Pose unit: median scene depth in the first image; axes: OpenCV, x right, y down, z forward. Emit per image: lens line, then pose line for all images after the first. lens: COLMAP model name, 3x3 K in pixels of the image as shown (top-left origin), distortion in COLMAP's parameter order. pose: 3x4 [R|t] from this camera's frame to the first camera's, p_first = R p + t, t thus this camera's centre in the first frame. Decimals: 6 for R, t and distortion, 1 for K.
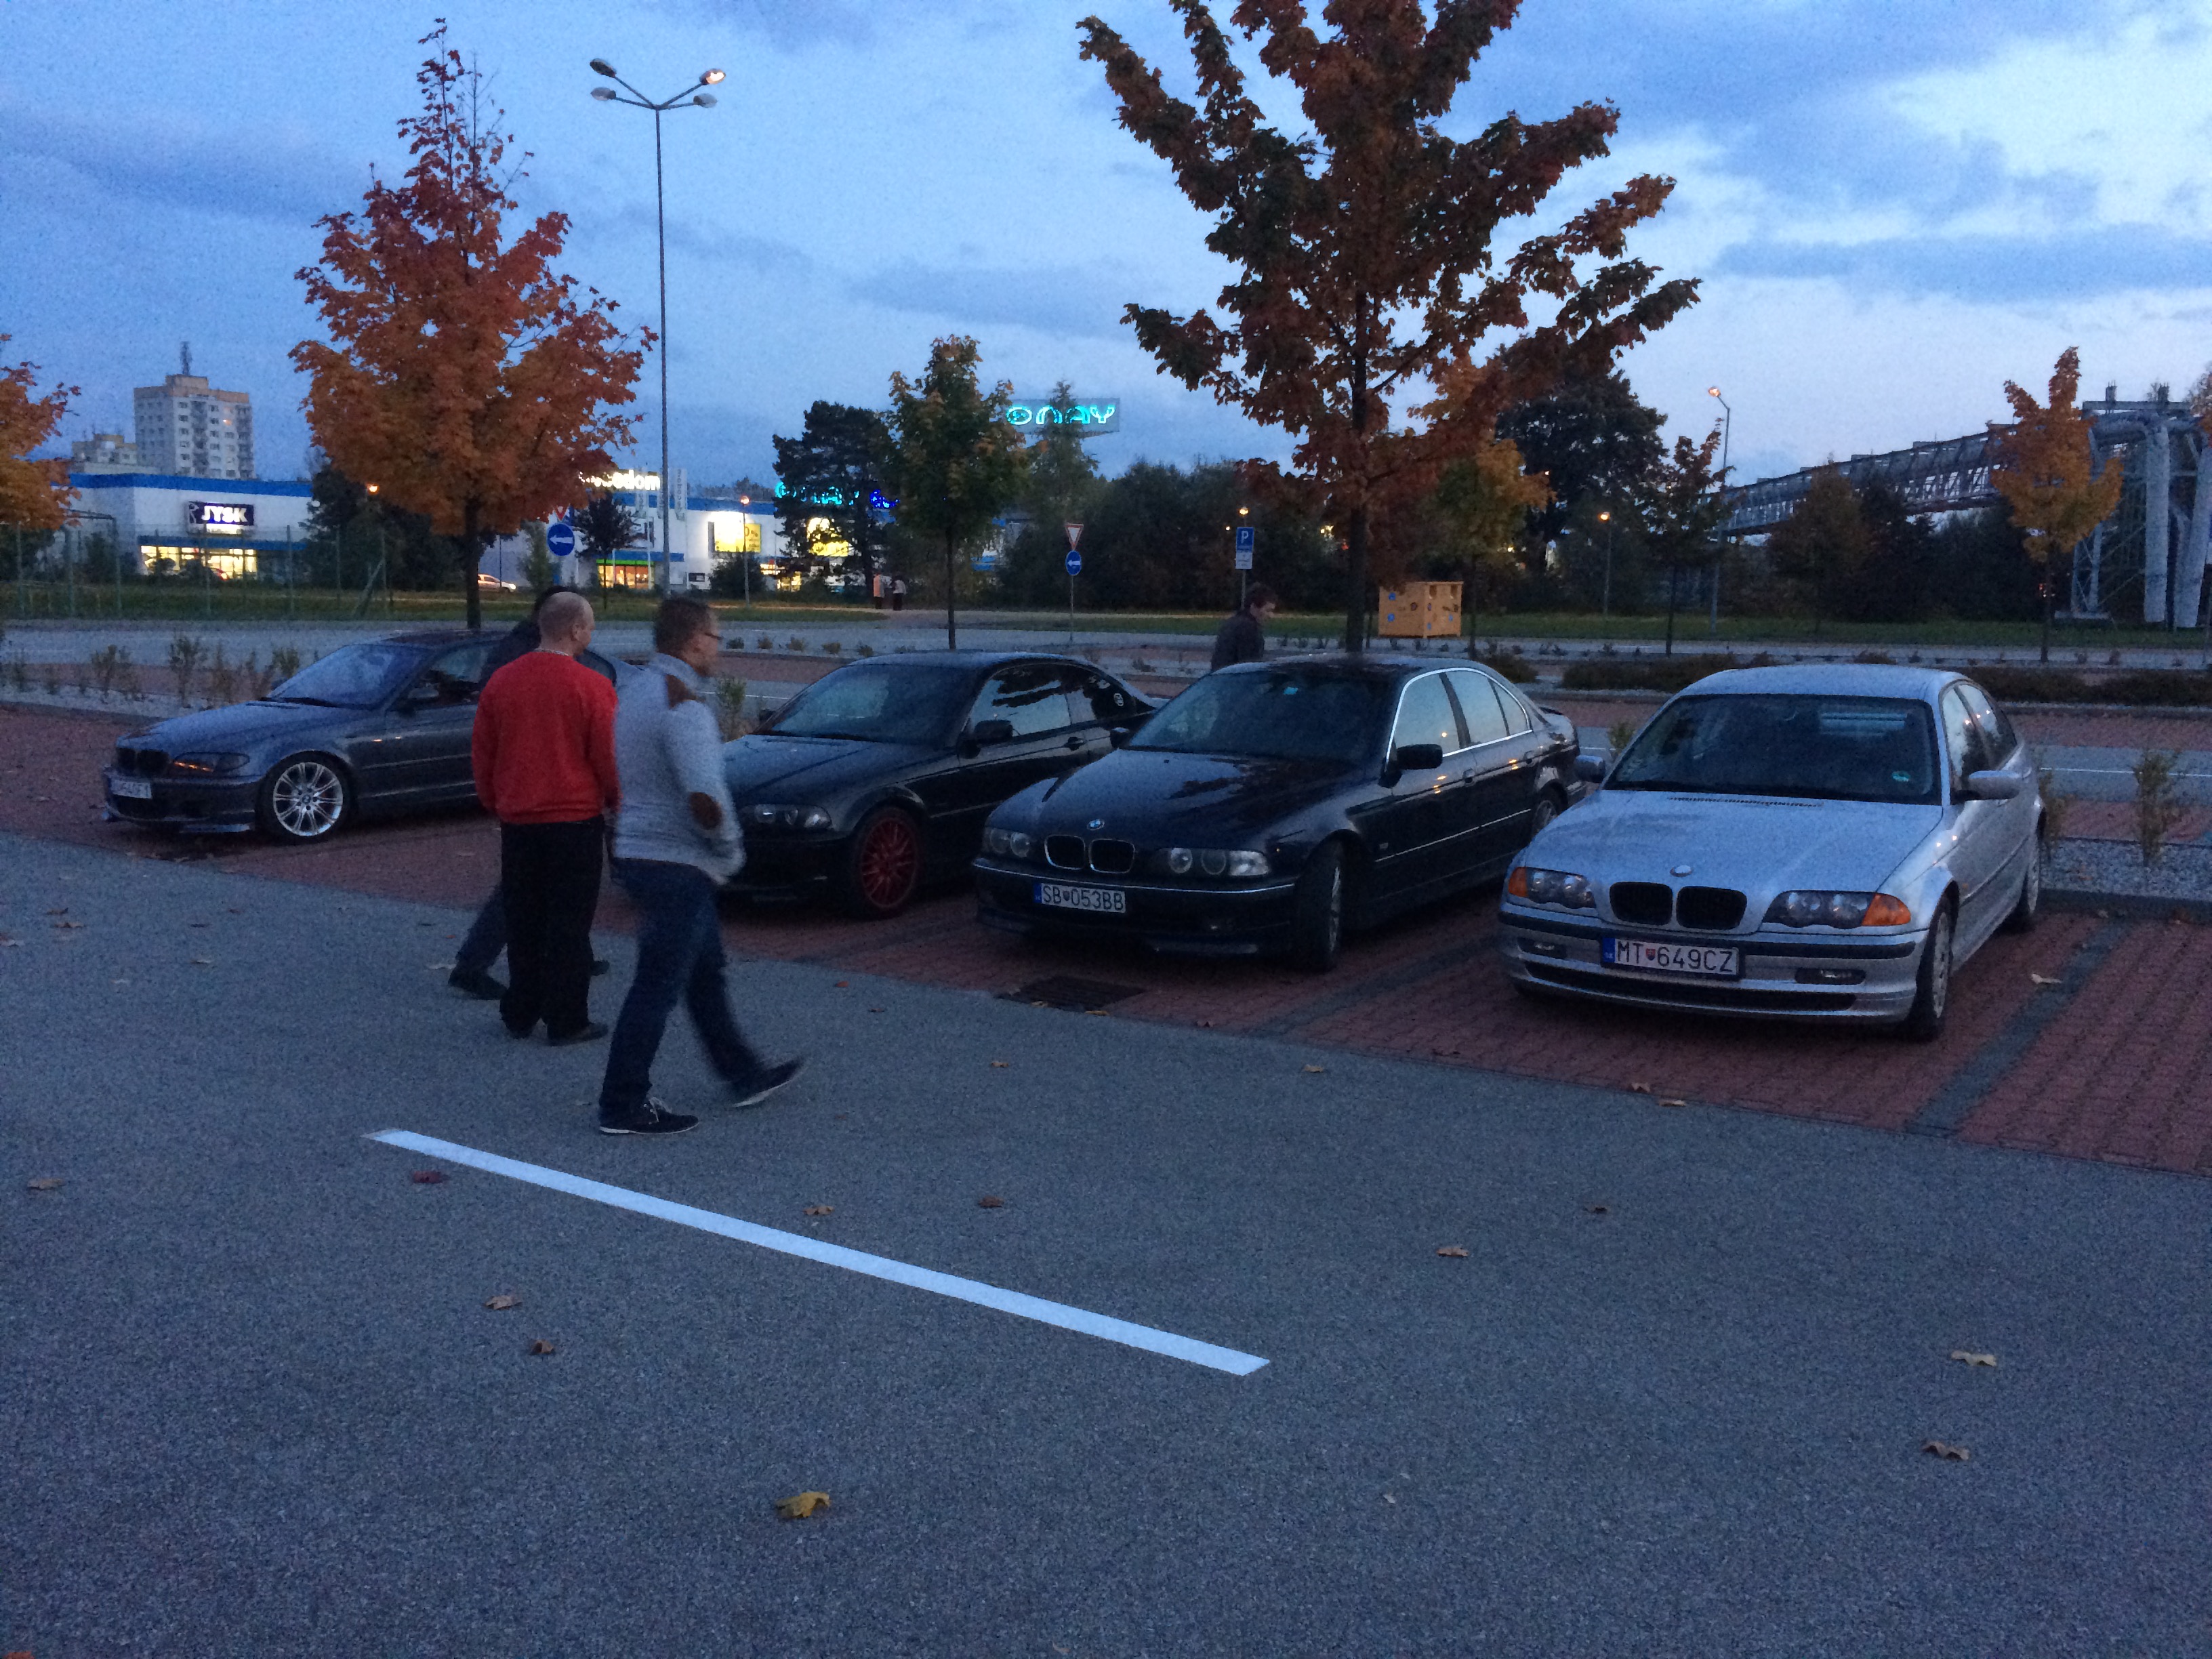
lens RADIAL K [[1848.3, 0, 1106.0], [0, 1848.3, 829.5], [0, 0, 1]] dist [0.086587, -0.081936]
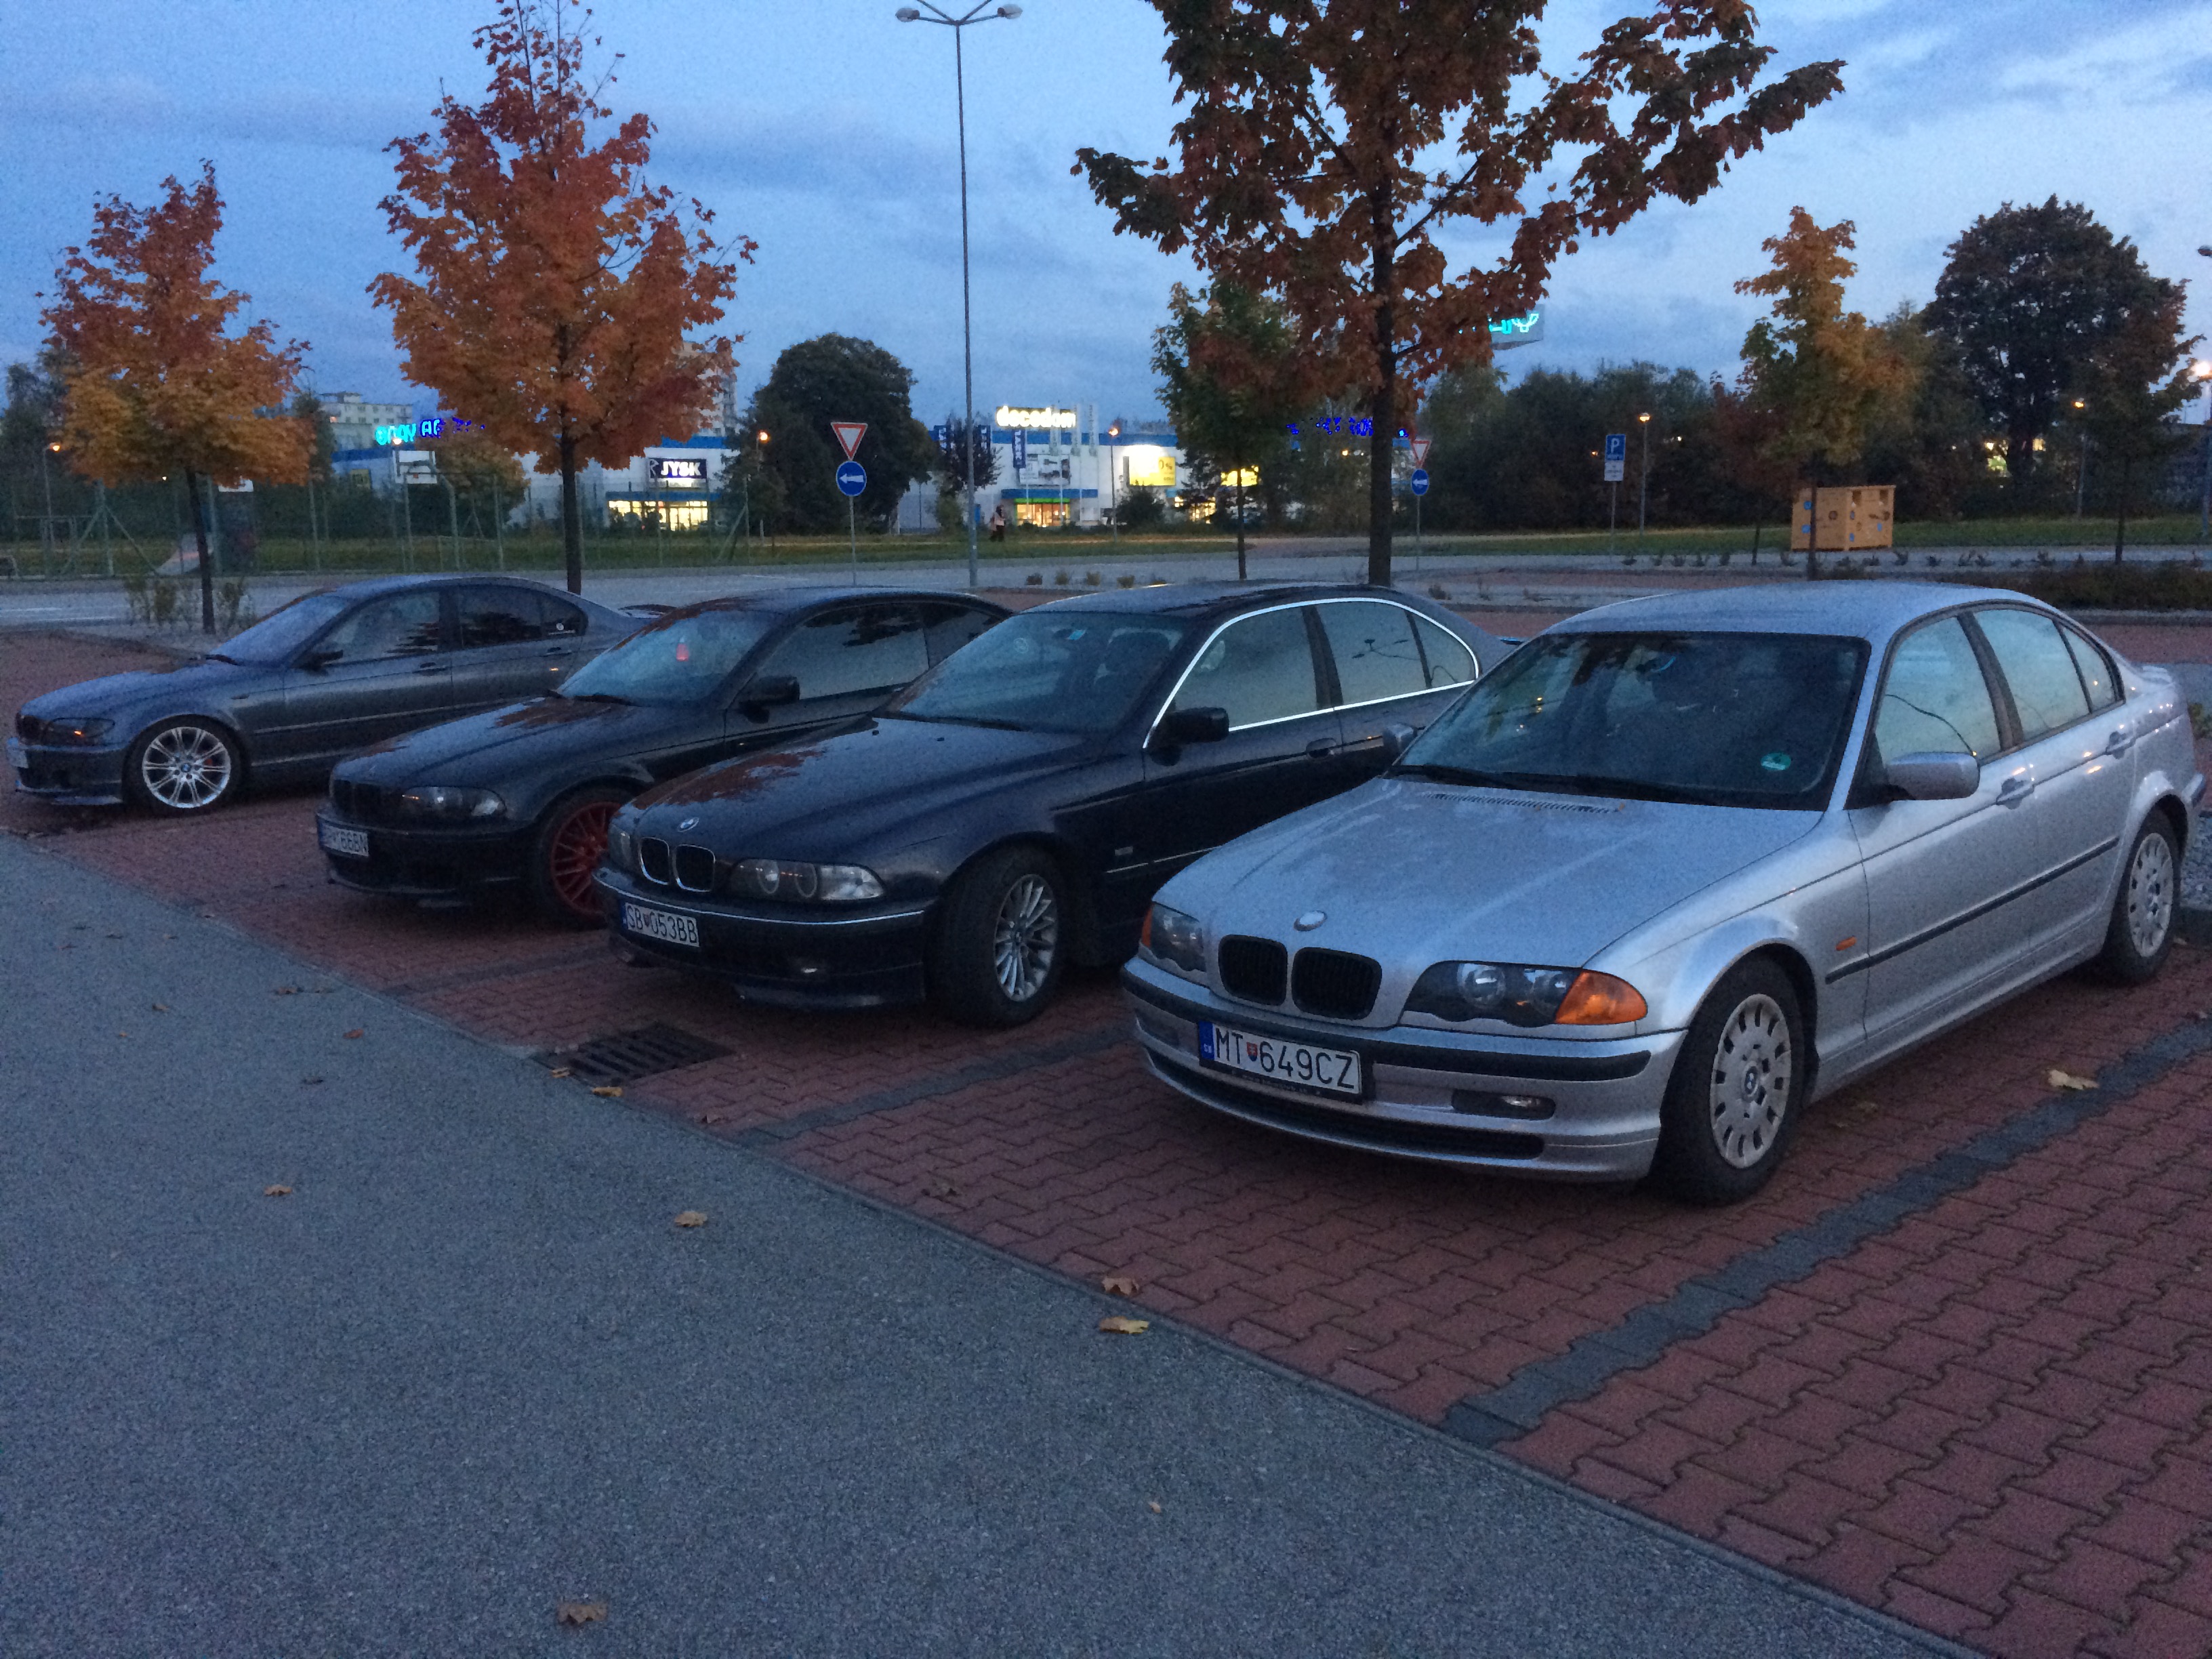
lens RADIAL K [[1861.7, 0, 1106.0], [0, 1861.7, 829.5], [0, 0, 1]] dist [0.095789, -0.129035]
pose [[0.973014, 0.006577, -0.230652, 0.150436], [0.001826, 0.999343, 0.036200, -0.012567], [0.230739, -0.035644, 0.972363, 0.141586]]
